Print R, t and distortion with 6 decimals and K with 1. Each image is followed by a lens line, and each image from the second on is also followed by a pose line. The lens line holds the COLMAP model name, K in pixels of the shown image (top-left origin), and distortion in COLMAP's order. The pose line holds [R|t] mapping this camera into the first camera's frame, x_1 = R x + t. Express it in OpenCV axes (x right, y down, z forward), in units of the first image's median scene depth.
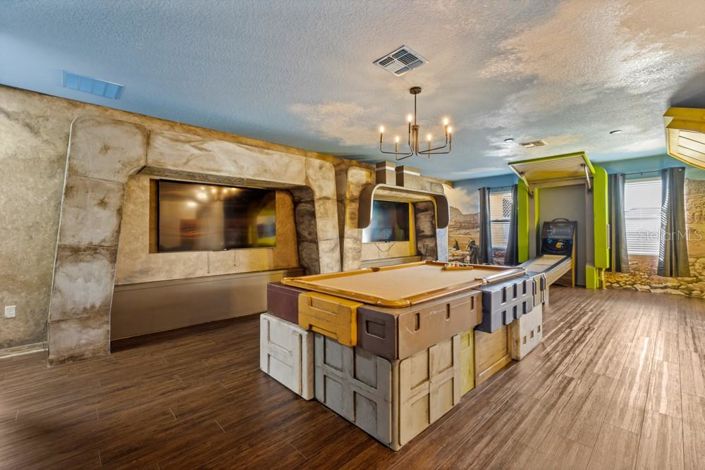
lens RADIAL K [[305.2, 0, 349.2], [0, 305.2, 233.6], [0, 0, 1]] dist [0.000819, -0.000099]
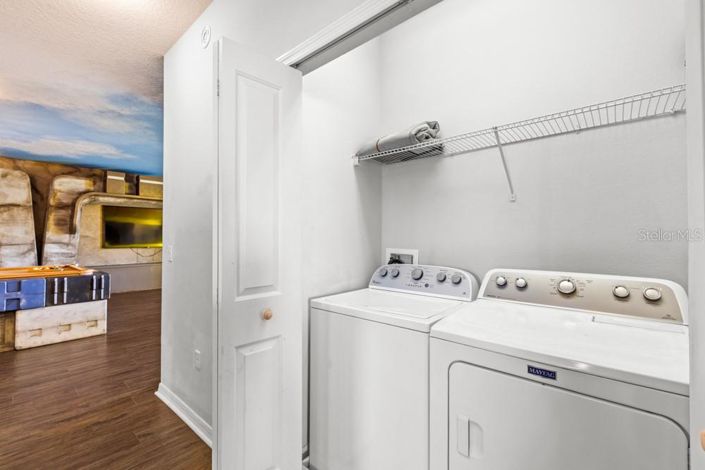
lens RADIAL K [[305.2, 0, 349.2], [0, 305.2, 233.6], [0, 0, 1]] dist [0.000819, -0.000099]
pose [[0.995137, 0.008069, 0.098169, 0.912166], [-0.006296, 0.999812, -0.018357, -0.005785], [-0.098299, 0.017649, 0.995000, -0.146006]]
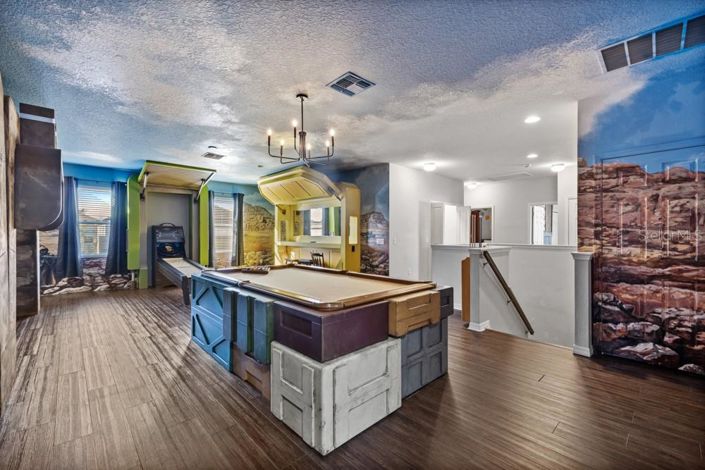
lens RADIAL K [[299.7, 0, 353.5], [0, 299.7, 238.1], [0, 0, 1]] dist [0.000896, -0.000083]
pose [[-0.007557, -0.006688, 0.999949, -0.461722], [0.004528, 0.999967, 0.006723, -0.003002], [-0.999961, 0.004579, -0.007526, 0.482238]]
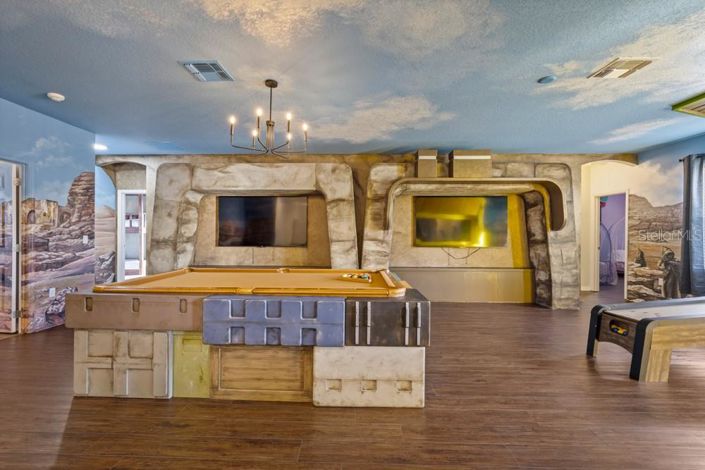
lens RADIAL K [[305.2, 0, 349.2], [0, 305.2, 233.6], [0, 0, 1]] dist [0.000819, -0.000099]
pose [[0.711631, 0.010048, -0.702482, 0.615798], [-0.013740, 0.999906, 0.000383, -0.005430], [0.702419, 0.009379, 0.711702, 0.286318]]
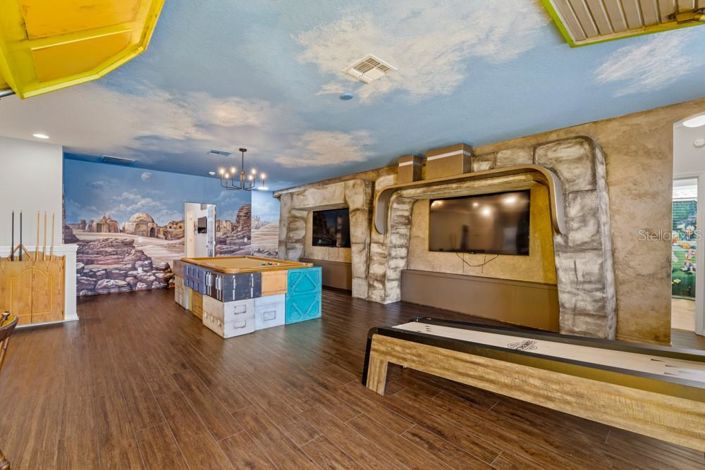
lens RADIAL K [[305.2, 0, 349.2], [0, 305.2, 233.6], [0, 0, 1]] dist [0.000819, -0.000099]
pose [[-0.022997, -0.007548, -0.999707, 1.080414], [-0.017859, 0.999815, -0.007138, -0.009532], [0.999576, 0.017690, -0.023128, 0.939396]]
